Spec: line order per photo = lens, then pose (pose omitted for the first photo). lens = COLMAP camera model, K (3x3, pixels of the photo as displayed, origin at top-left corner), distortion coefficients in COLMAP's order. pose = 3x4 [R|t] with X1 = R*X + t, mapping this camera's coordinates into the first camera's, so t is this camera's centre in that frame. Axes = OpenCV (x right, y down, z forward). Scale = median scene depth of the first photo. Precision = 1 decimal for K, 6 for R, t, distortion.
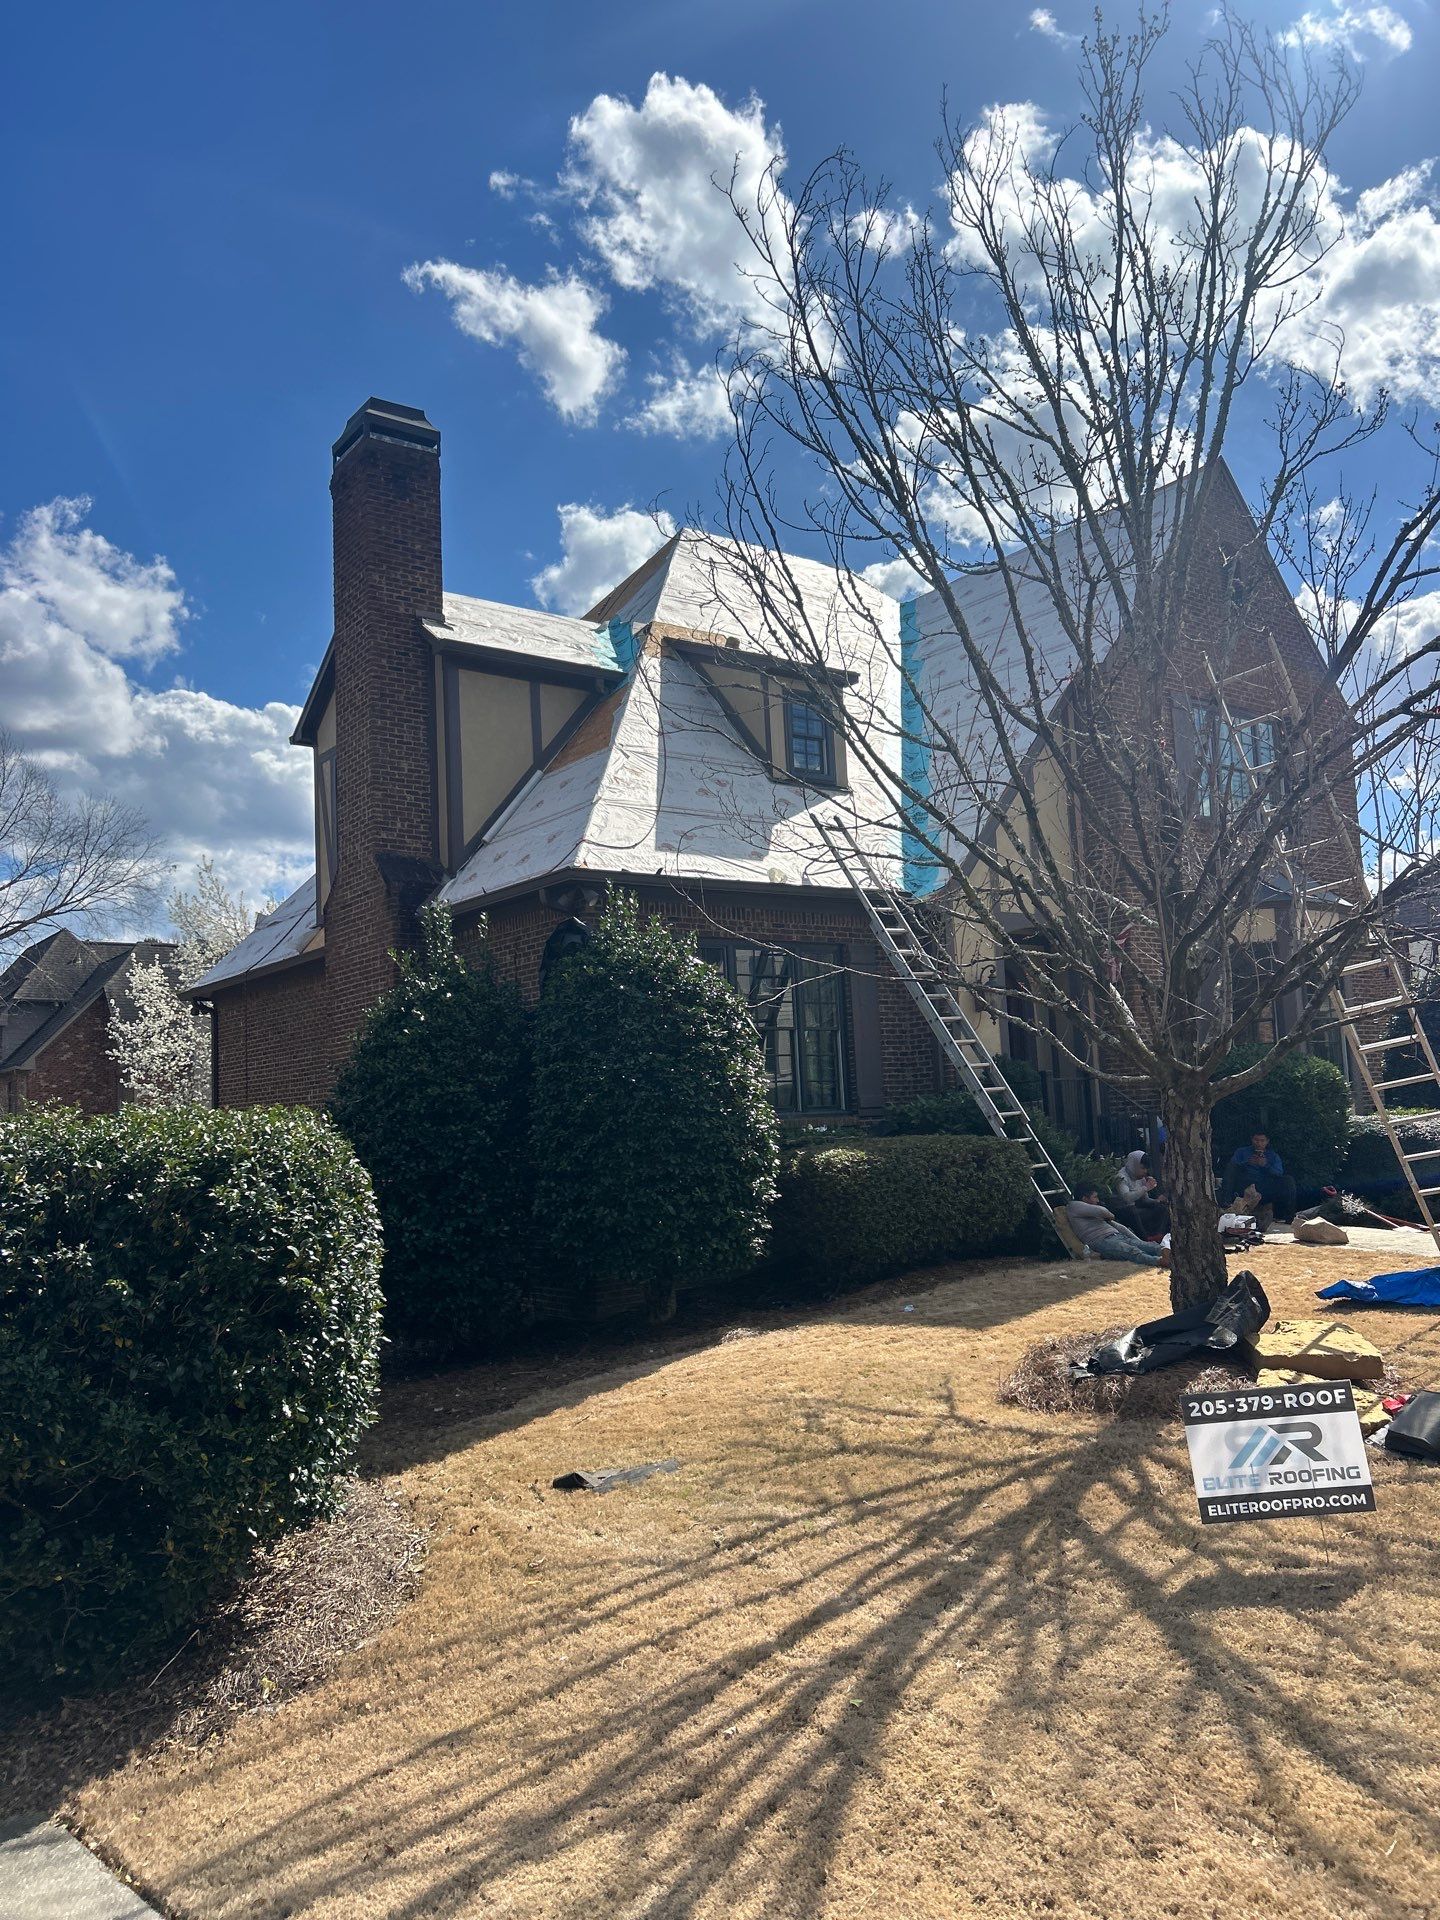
lens RADIAL K [[1431.9, 0, 720.5], [0, 1431.9, 970.4], [0, 0, 1]] dist [0.061838, -0.080780]
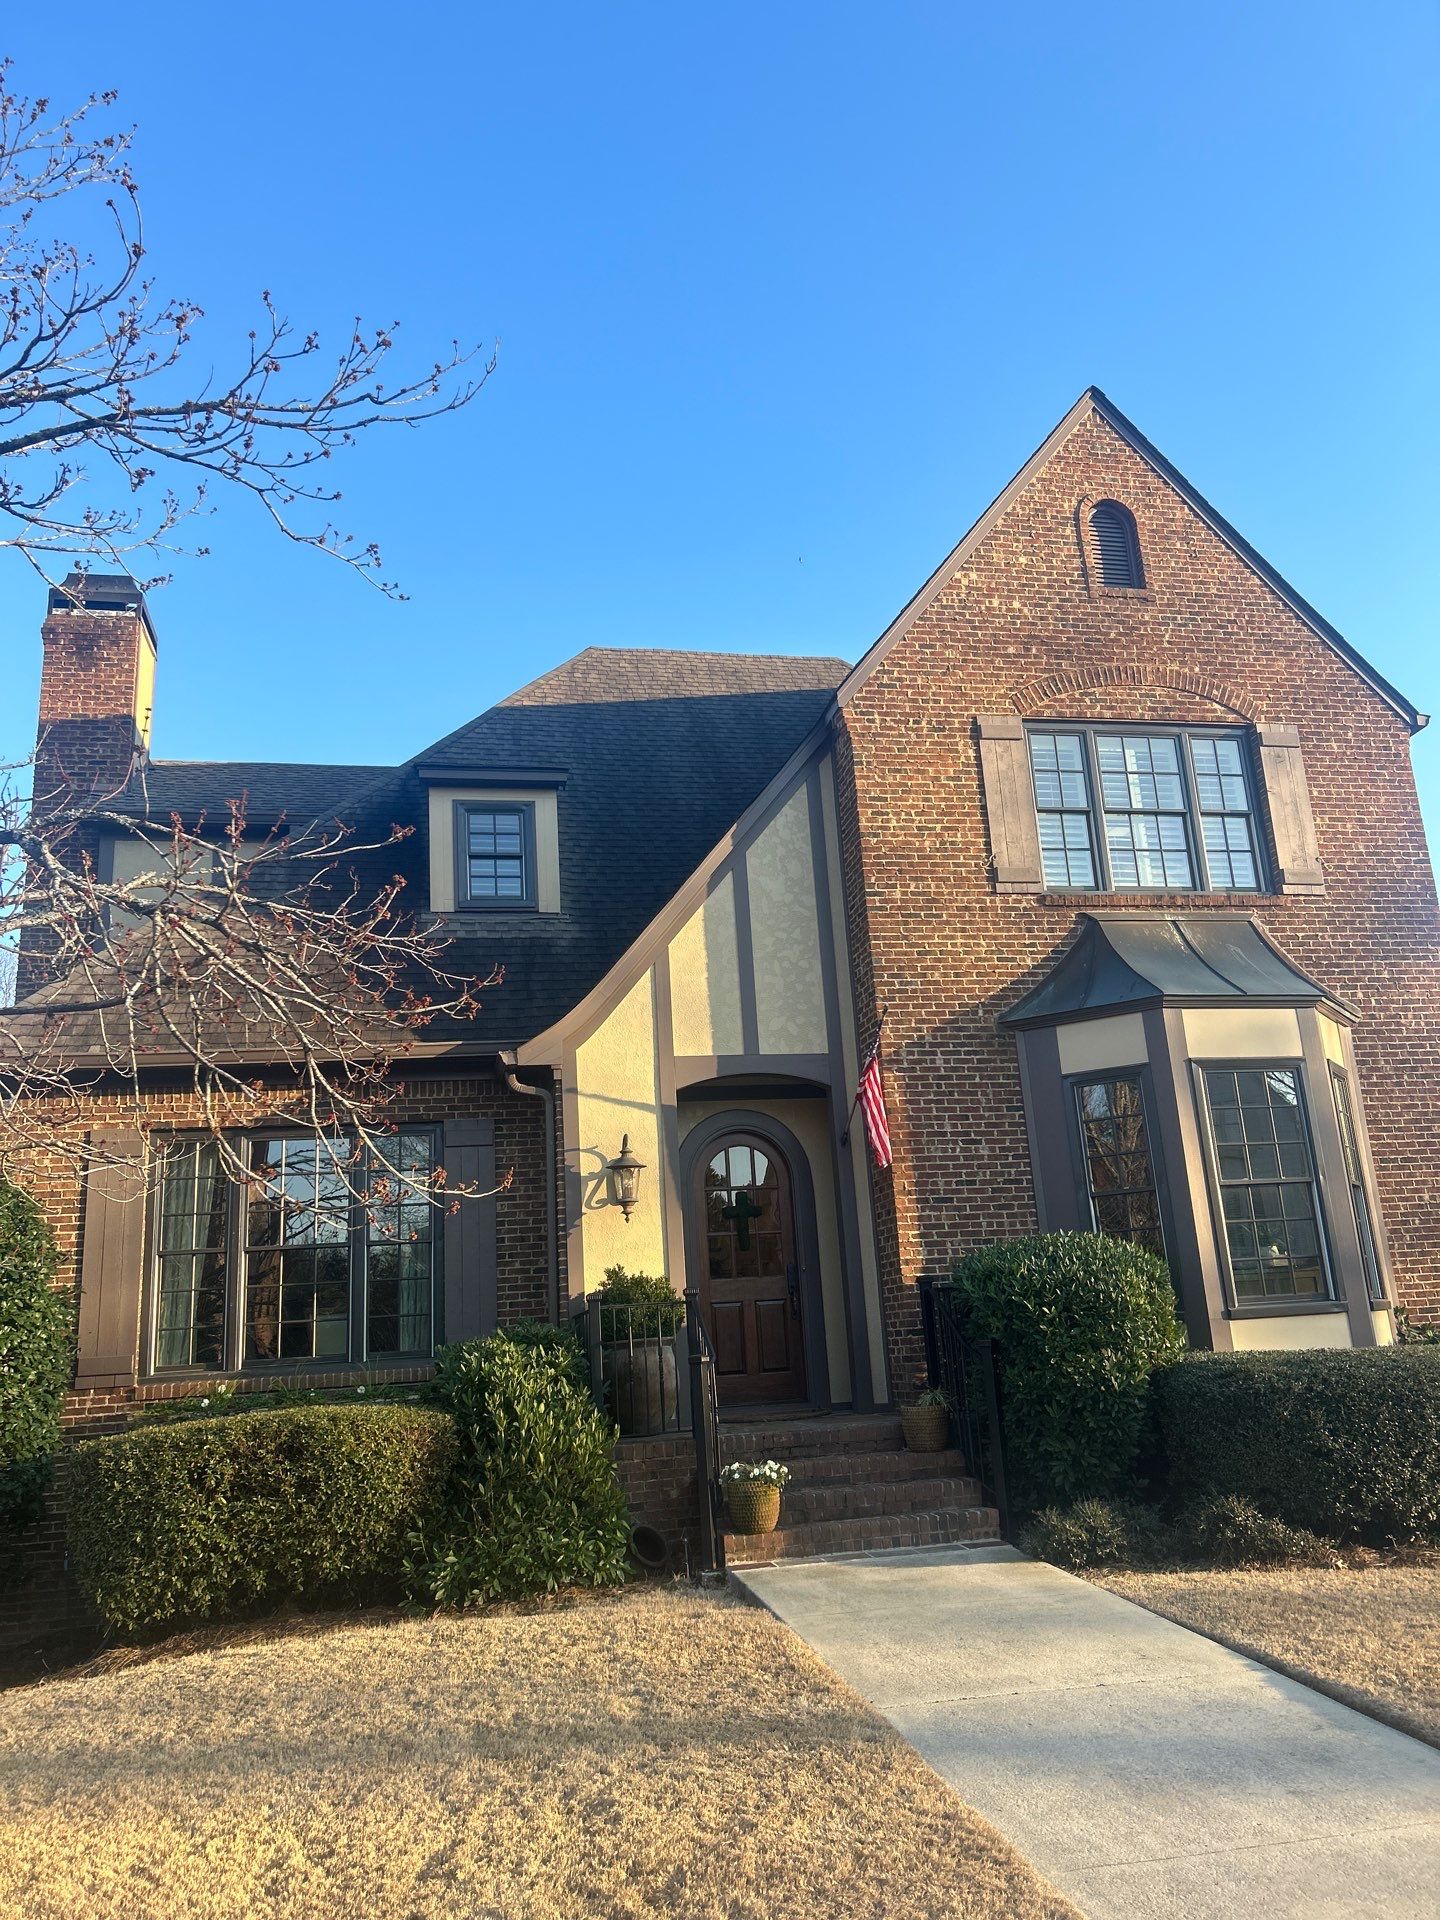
lens RADIAL K [[1422.3, 0, 744.1], [0, 1422.3, 953.5], [0, 0, 1]] dist [0.069495, -0.120119]
pose [[0.909418, -0.124106, -0.396934, 1.013456], [0.065545, 0.985279, -0.157888, 0.043162], [0.410686, 0.117570, 0.904165, 0.754635]]
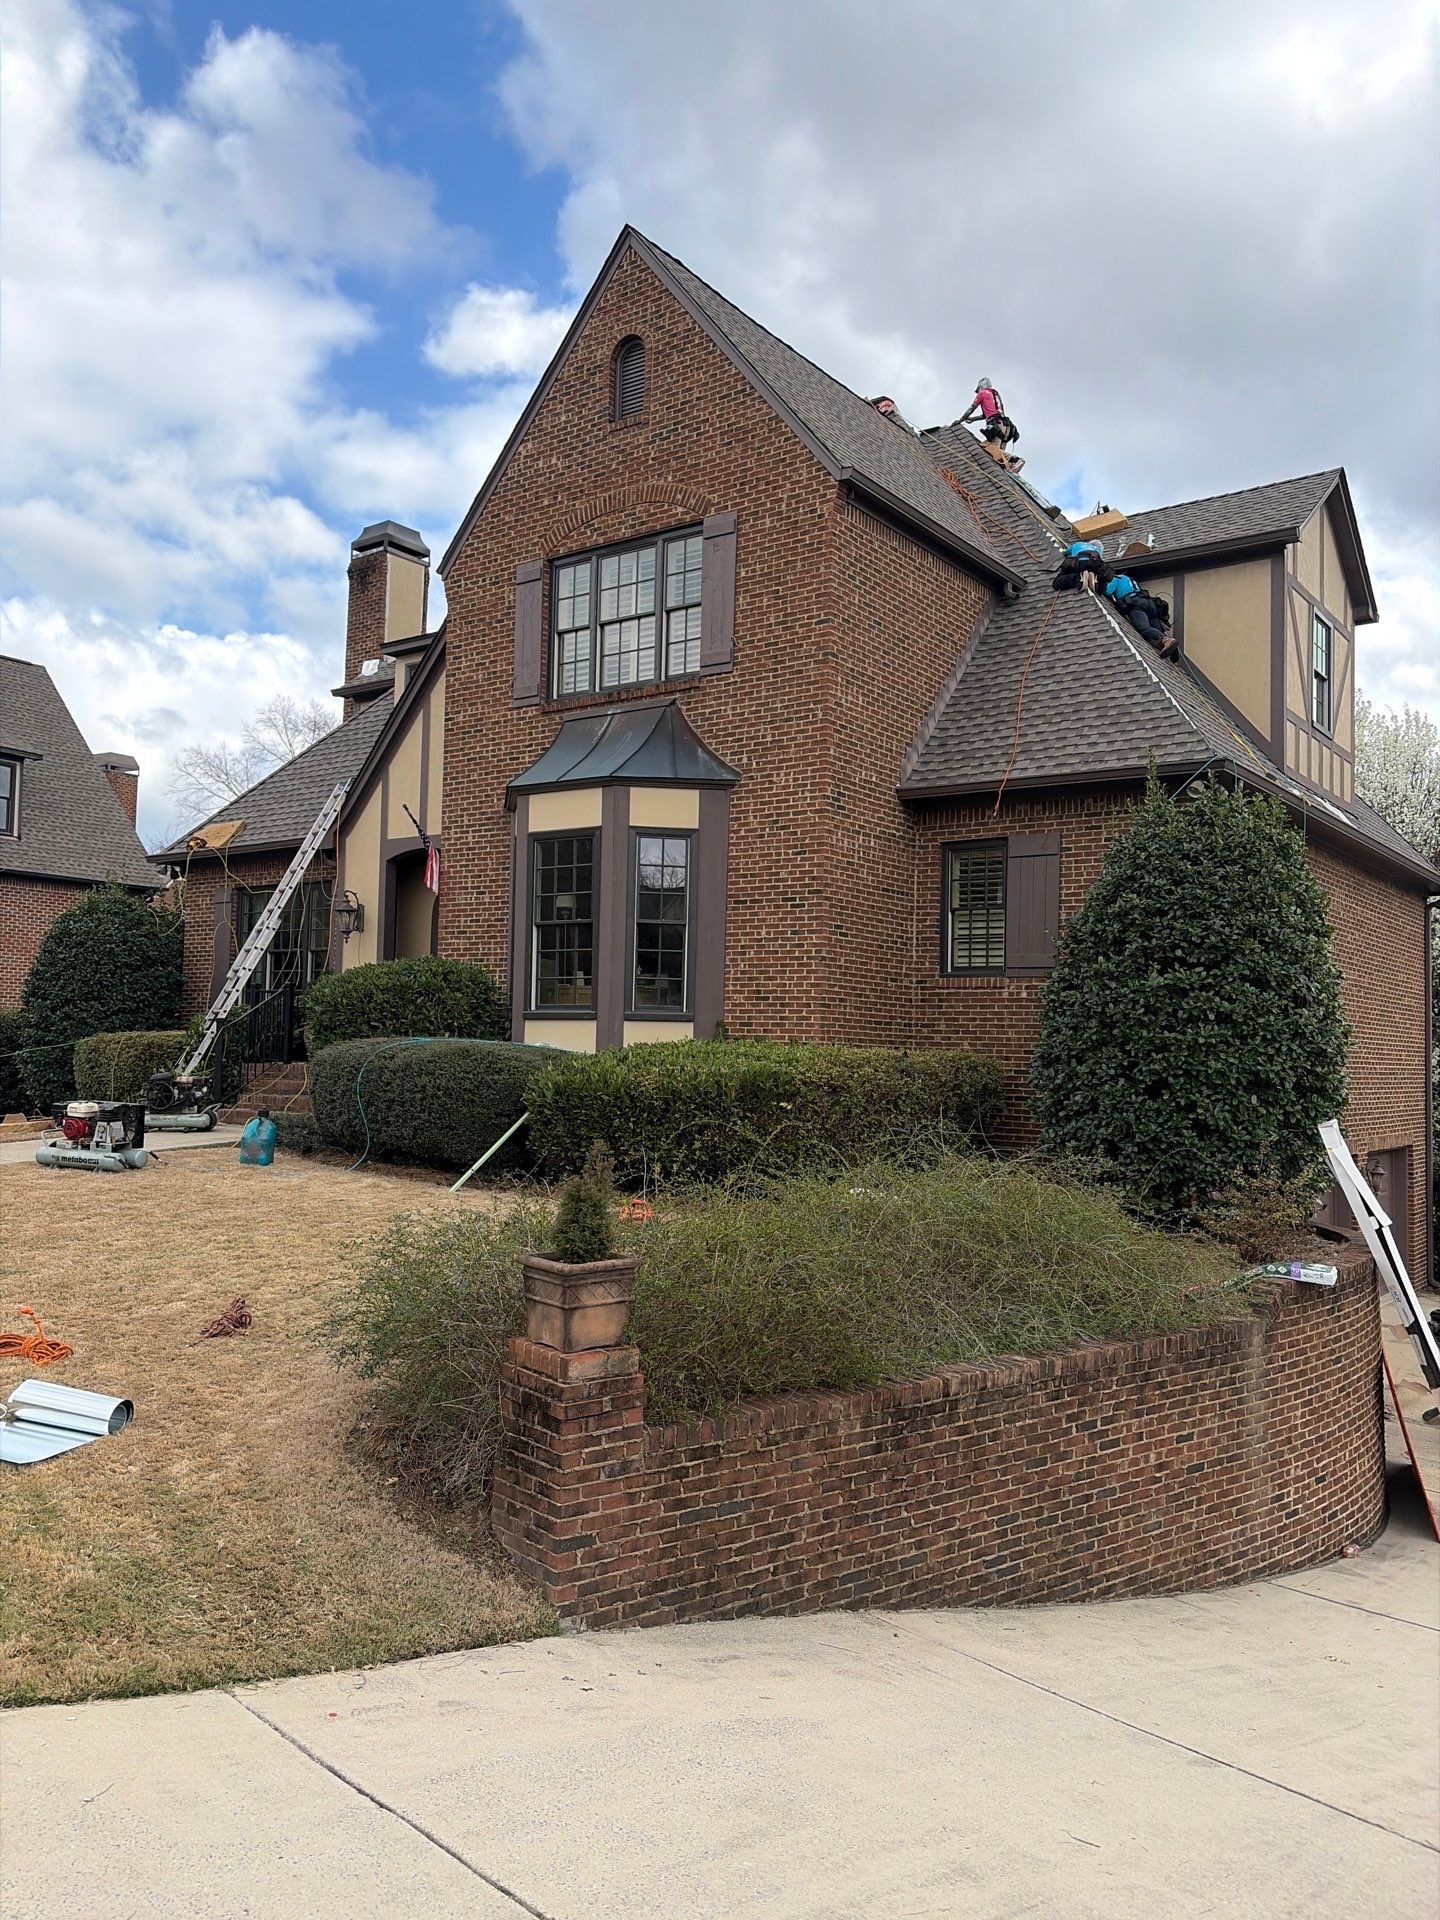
lens RADIAL K [[1435.6, 0, 721.4], [0, 1435.6, 971.2], [0, 0, 1]] dist [0.151035, -0.441607]
pose [[0.286198, -0.003245, -0.958165, 2.648054], [0.064918, 0.997762, 0.016012, 0.116607], [0.955969, -0.066785, 0.285768, 1.835341]]
